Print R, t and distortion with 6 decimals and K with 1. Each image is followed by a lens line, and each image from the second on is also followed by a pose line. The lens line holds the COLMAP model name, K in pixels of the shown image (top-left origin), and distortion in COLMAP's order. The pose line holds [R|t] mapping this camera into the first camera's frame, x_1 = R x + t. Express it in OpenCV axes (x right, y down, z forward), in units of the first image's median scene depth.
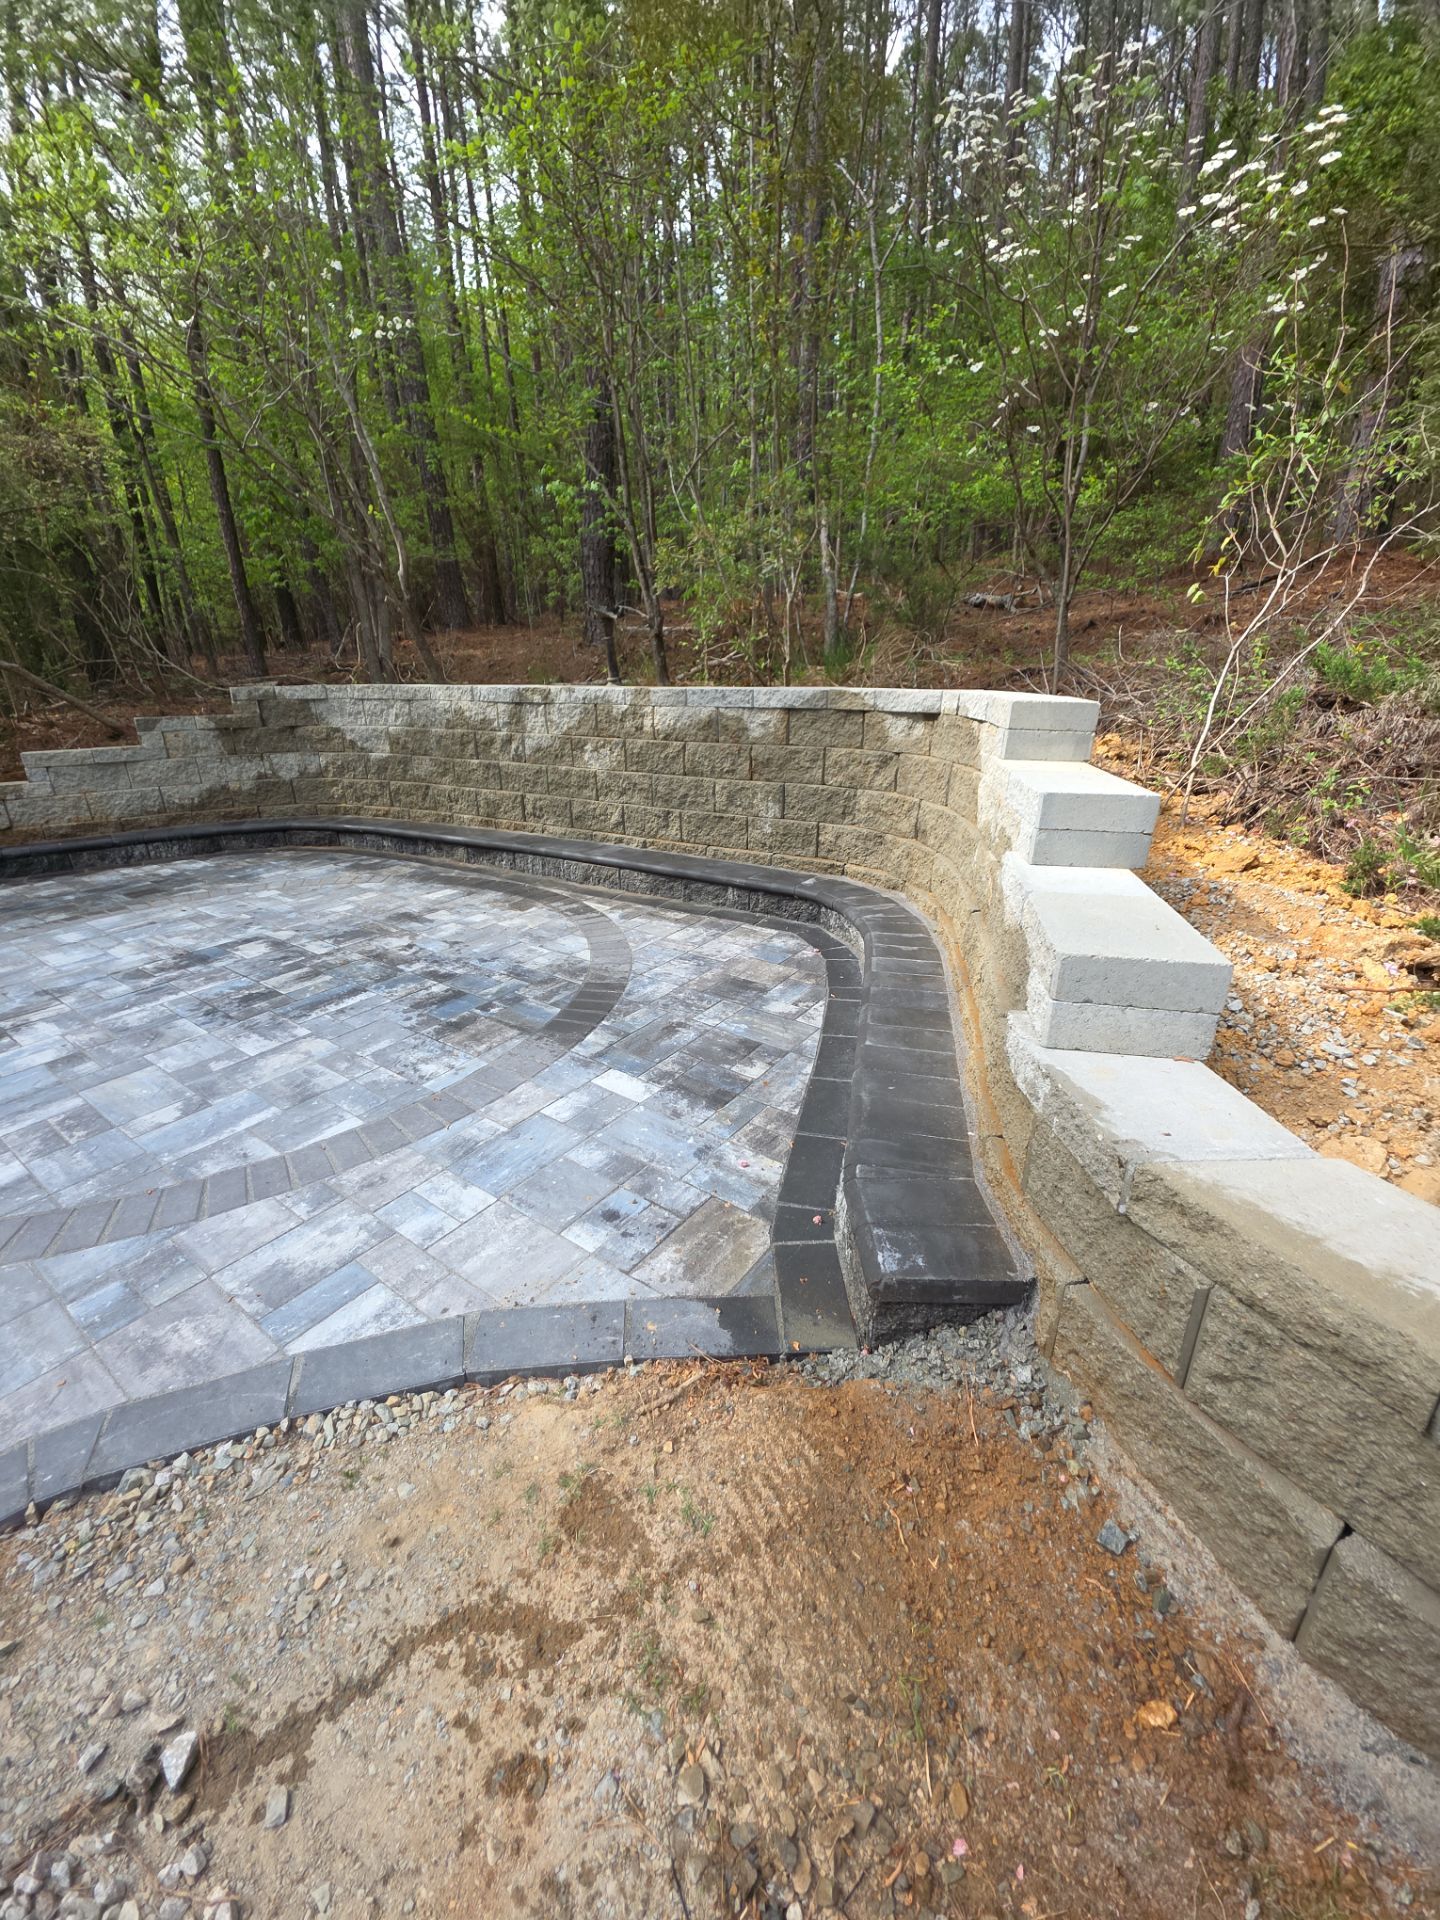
lens RADIAL K [[755.5, 0, 714.9], [0, 755.5, 964.2], [0, 0, 1]] dist [0.012444, -0.008339]
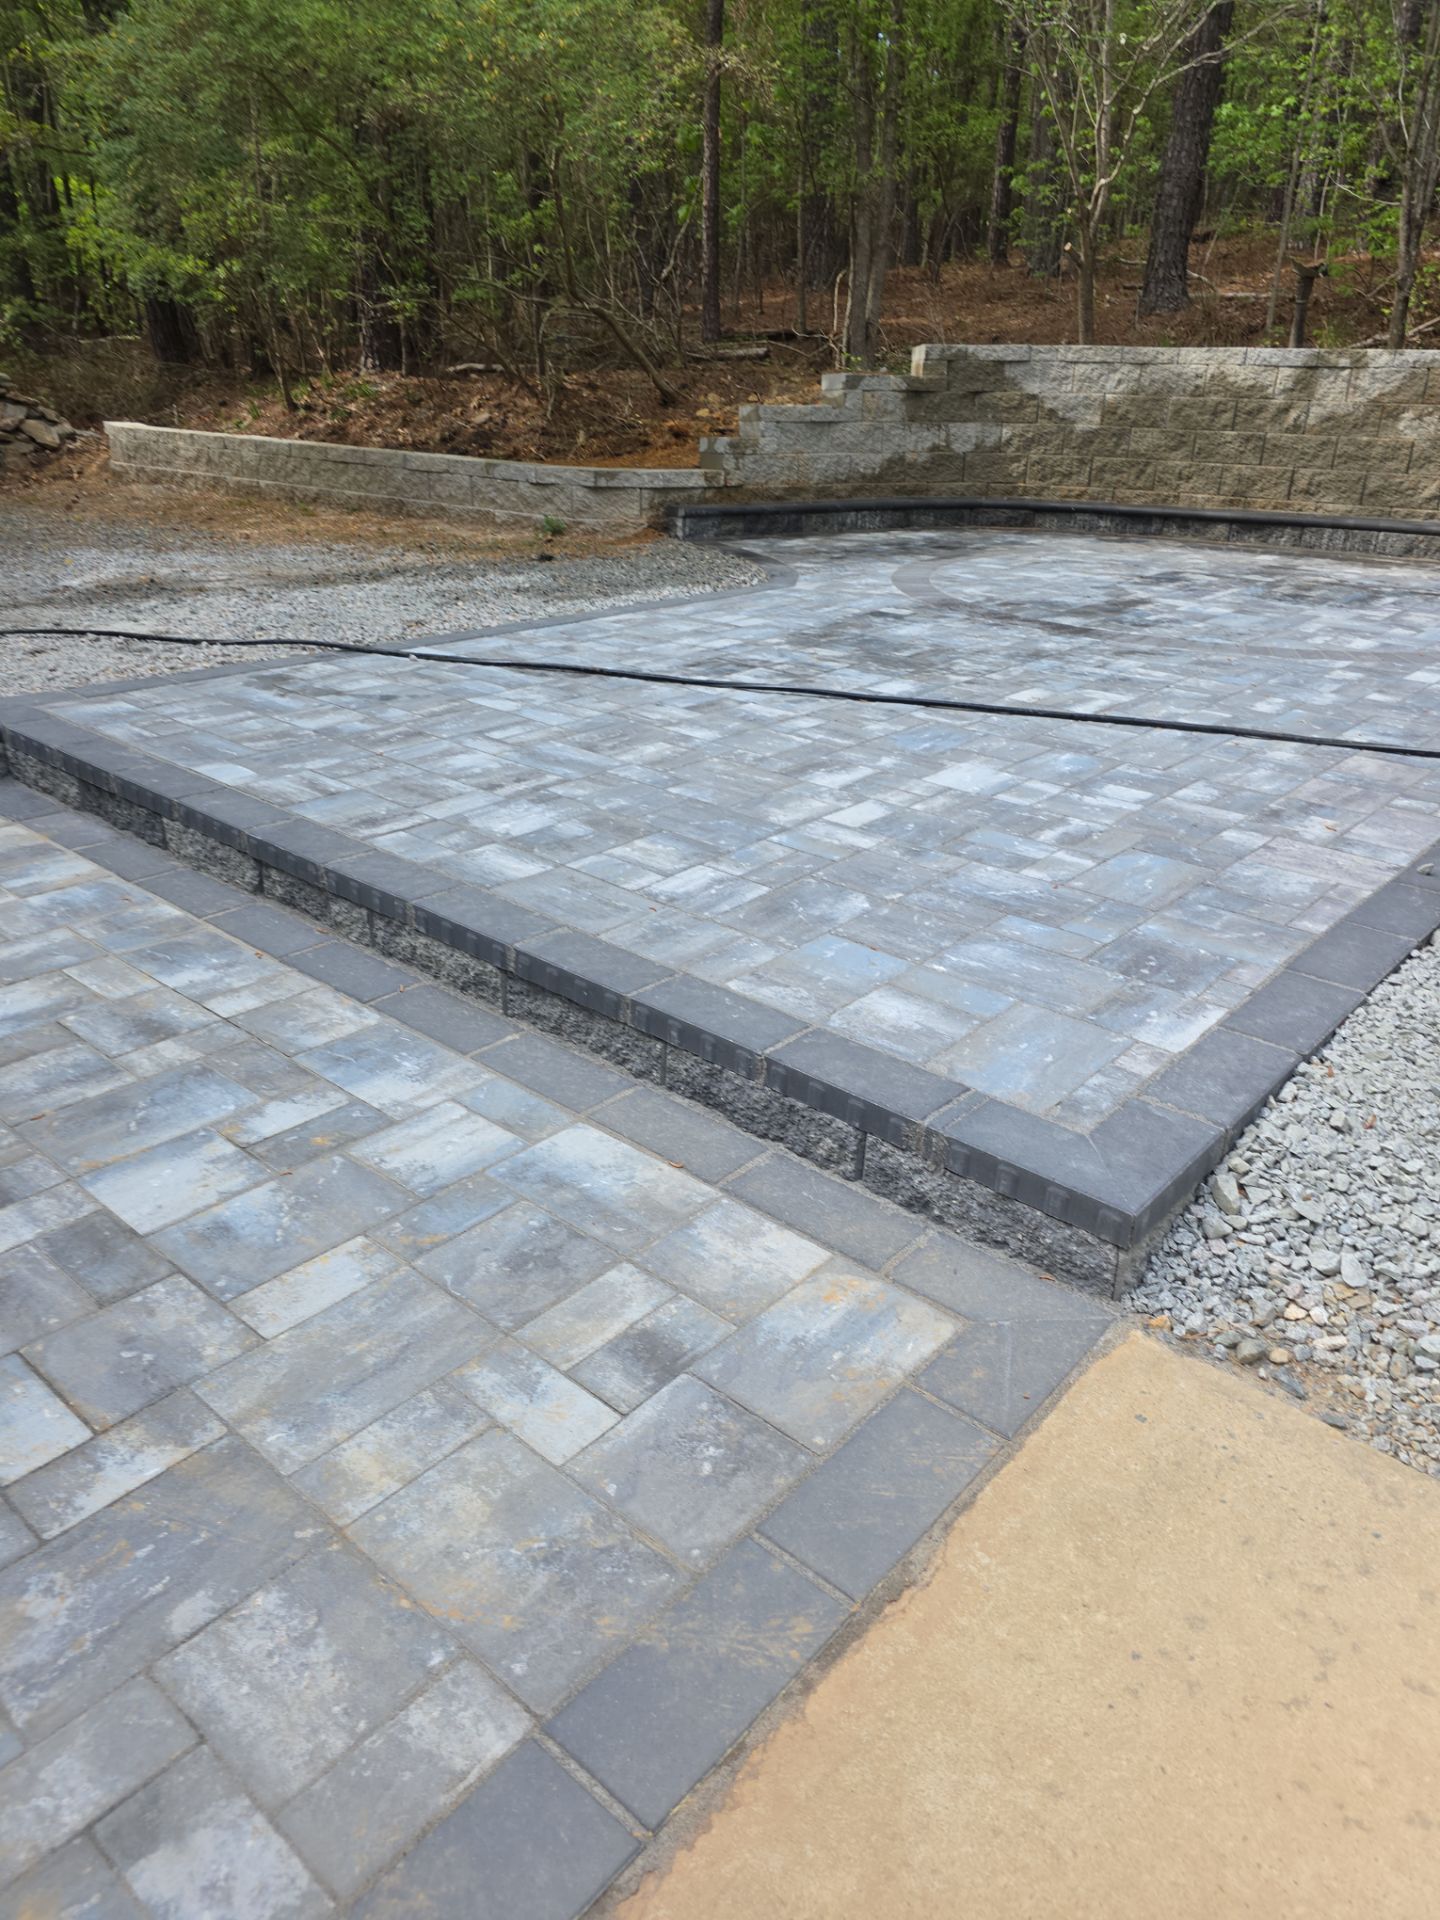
lens RADIAL K [[1299.7, 0, 734.5], [0, 1299.7, 969.3], [0, 0, 1]] dist [0.068033, -0.067337]
pose [[0.995100, 0.070605, -0.069217, -0.984123], [-0.066874, 0.996254, 0.054826, 0.435190], [0.072829, -0.049929, 0.996094, -0.878088]]
